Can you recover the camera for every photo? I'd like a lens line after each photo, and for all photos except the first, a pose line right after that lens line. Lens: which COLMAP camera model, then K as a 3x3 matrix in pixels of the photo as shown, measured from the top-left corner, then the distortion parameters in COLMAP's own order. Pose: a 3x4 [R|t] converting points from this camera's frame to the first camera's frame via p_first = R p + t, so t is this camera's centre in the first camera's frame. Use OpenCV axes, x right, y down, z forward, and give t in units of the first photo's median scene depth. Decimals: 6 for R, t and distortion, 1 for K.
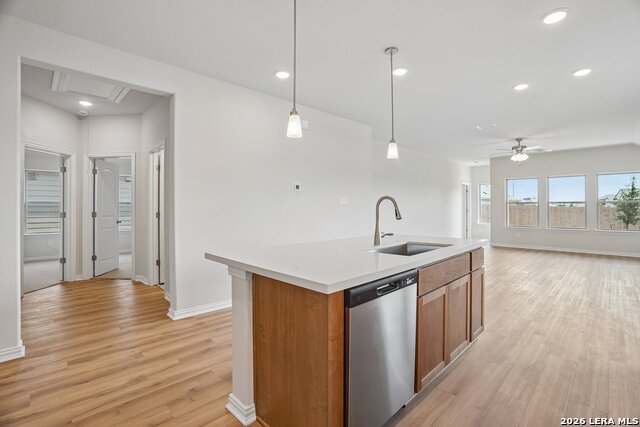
lens RADIAL K [[294.6, 0, 320.0], [0, 294.6, 213.5], [0, 0, 1]] dist [0.000293, 0.000112]
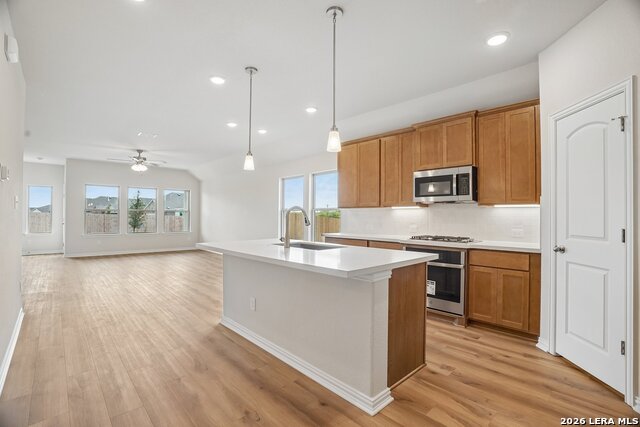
lens RADIAL K [[296.2, 0, 326.3], [0, 296.2, 214.2], [0, 0, 1]] dist [-0.035572, 0.000583]
pose [[0.020186, 0.006293, 0.999776, -0.364592], [0.014443, 0.999874, -0.006586, -0.006158], [-0.999692, 0.014573, 0.020093, 0.311448]]
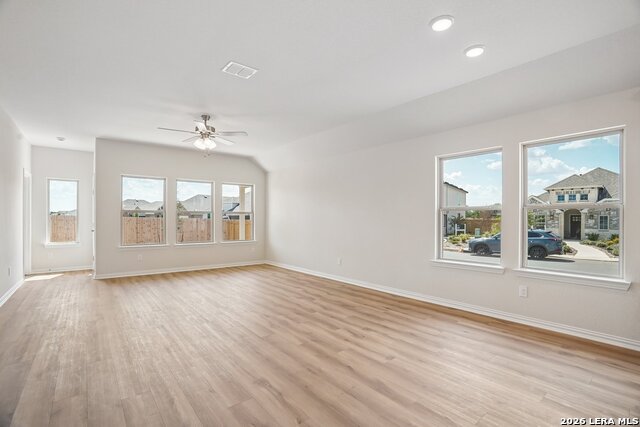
lens RADIAL K [[304.6, 0, 321.2], [0, 304.6, 219.3], [0, 0, 1]] dist [-0.030630, 0.000320]
pose [[0.110126, -0.004502, 0.993907, 0.012409], [0.016991, 0.999852, 0.002646, -0.016369], [-0.993772, 0.016596, 0.110186, 0.668762]]
